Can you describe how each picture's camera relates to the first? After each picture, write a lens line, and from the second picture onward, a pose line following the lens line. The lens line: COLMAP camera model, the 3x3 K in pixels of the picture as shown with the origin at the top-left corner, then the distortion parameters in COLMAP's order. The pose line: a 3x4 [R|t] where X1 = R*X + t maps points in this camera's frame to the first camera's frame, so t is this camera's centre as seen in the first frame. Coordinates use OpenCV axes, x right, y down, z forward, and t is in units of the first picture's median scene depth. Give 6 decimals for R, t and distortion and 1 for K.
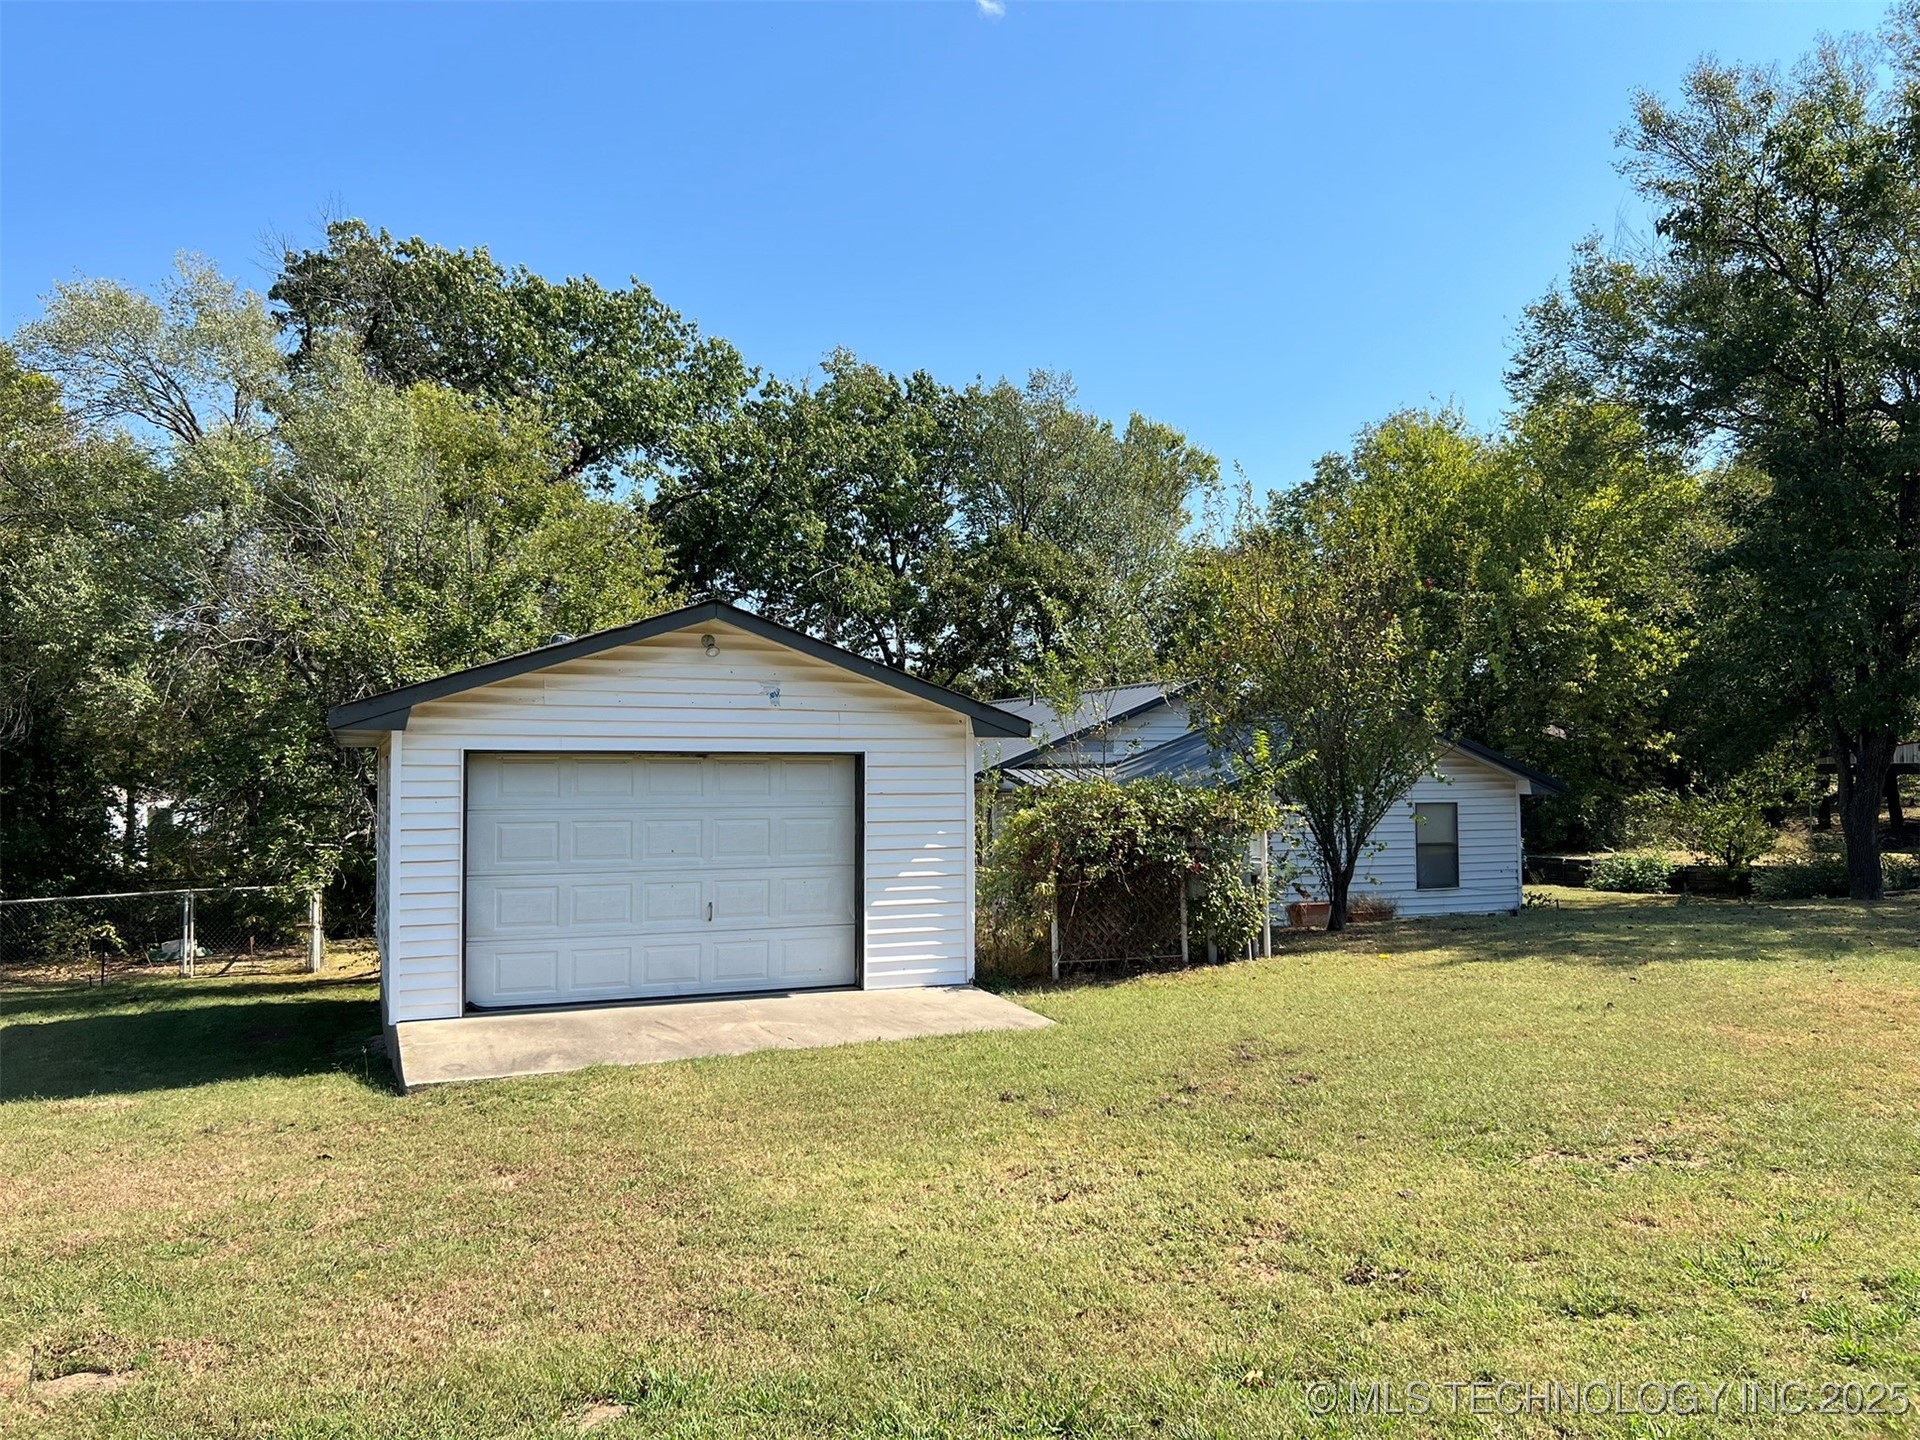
lens RADIAL K [[1429.6, 0, 960.0], [0, 1429.6, 720.0], [0, 0, 1]] dist [0.091637, -0.102599]
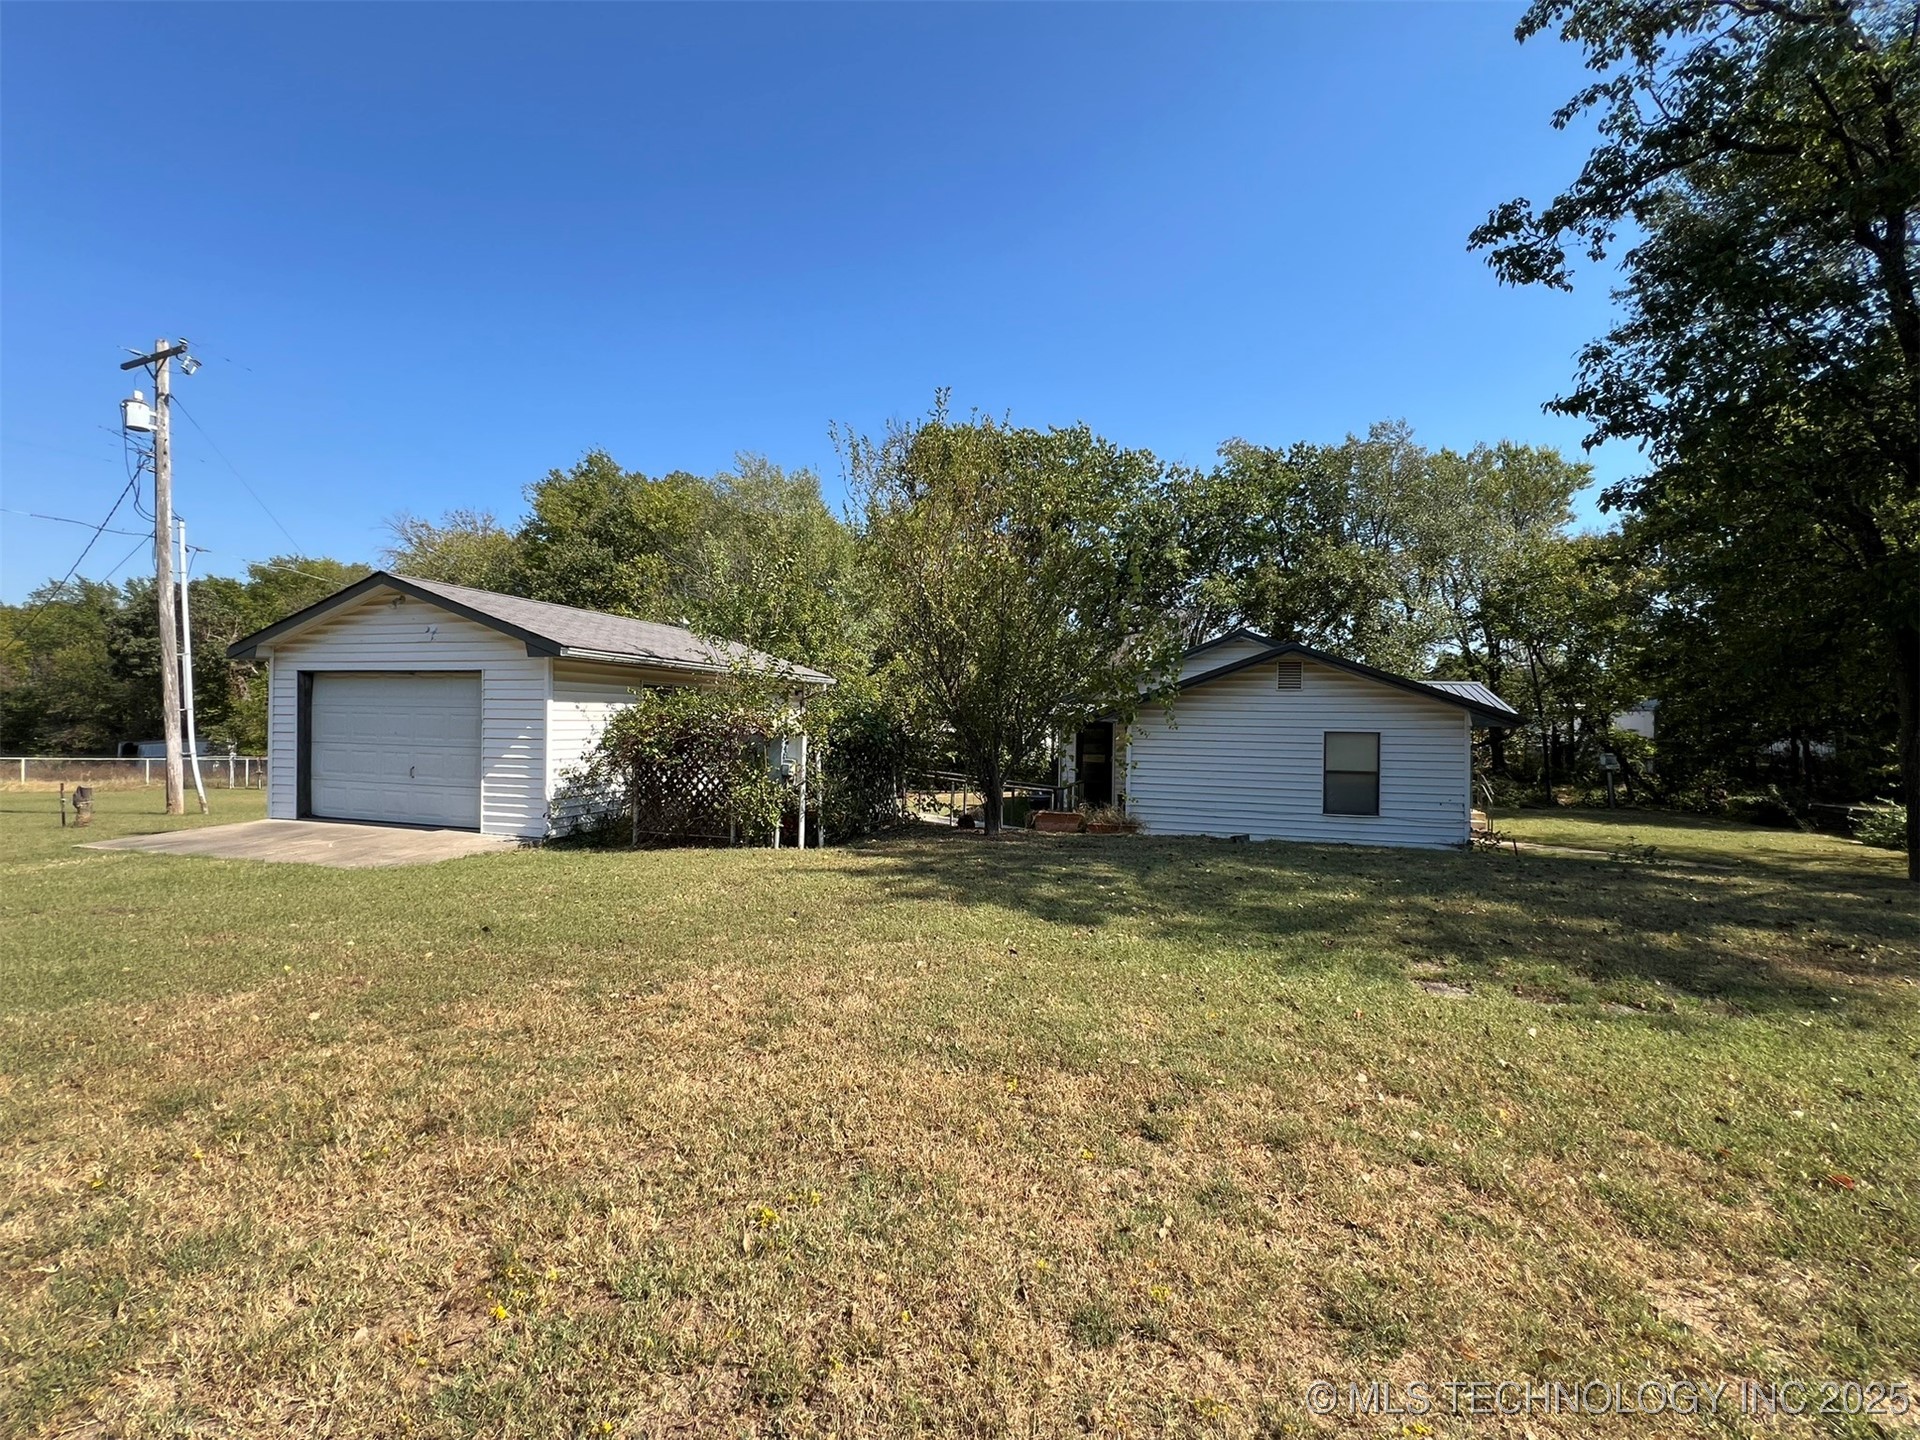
lens RADIAL K [[768.7, 0, 960.0], [0, 768.7, 720.0], [0, 0, 1]] dist [0.001106, 0.000108]
pose [[0.780385, 0.013658, -0.625151, 0.458547], [0.006646, 0.999524, 0.030133, 0.030462], [0.625264, -0.027670, 0.779922, 0.400109]]
